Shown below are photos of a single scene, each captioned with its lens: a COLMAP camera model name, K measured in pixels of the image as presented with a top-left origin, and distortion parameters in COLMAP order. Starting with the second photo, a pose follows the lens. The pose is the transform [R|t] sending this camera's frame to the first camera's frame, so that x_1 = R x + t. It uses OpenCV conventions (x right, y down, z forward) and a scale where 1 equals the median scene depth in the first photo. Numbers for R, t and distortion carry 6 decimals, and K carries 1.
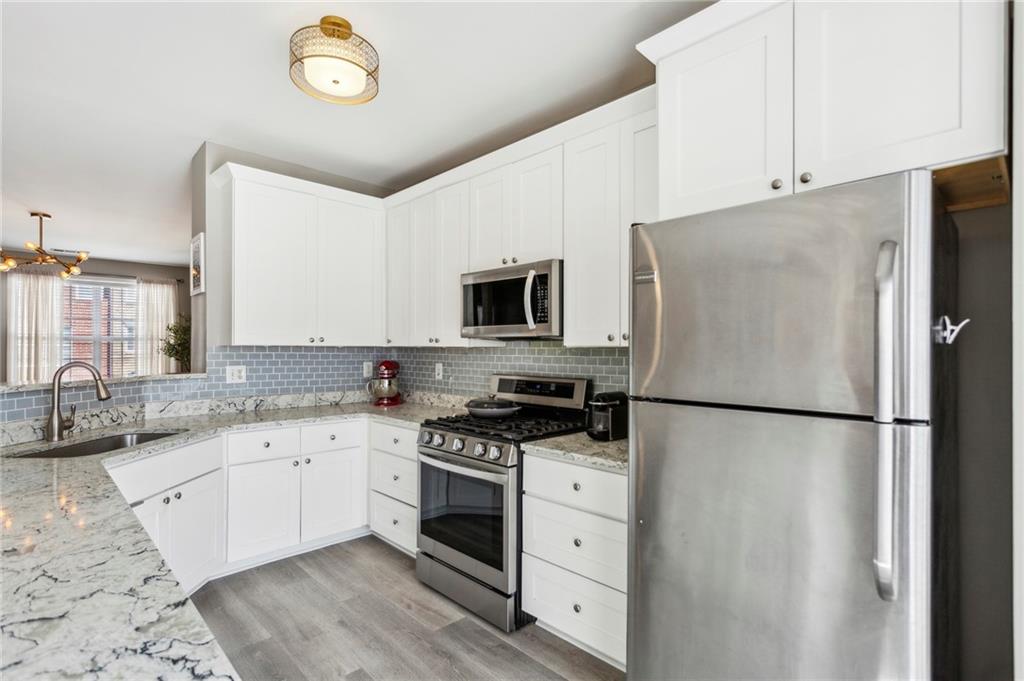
lens RADIAL K [[493.1, 0, 514.7], [0, 493.1, 344.9], [0, 0, 1]] dist [0.005863, 0.001506]
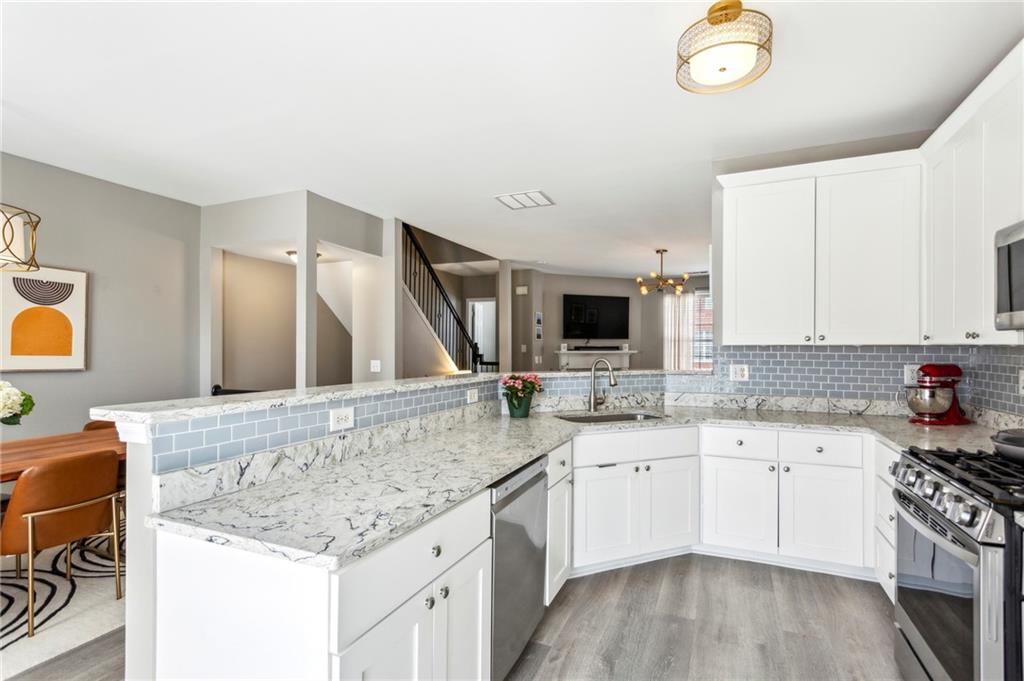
lens RADIAL K [[493.1, 0, 513.5], [0, 493.1, 345.9], [0, 0, 1]] dist [0.005863, 0.001506]
pose [[0.373878, -0.006841, -0.927453, 0.237742], [0.009594, 0.999948, -0.003509, 0.001807], [0.927428, -0.007586, 0.373924, 0.168191]]
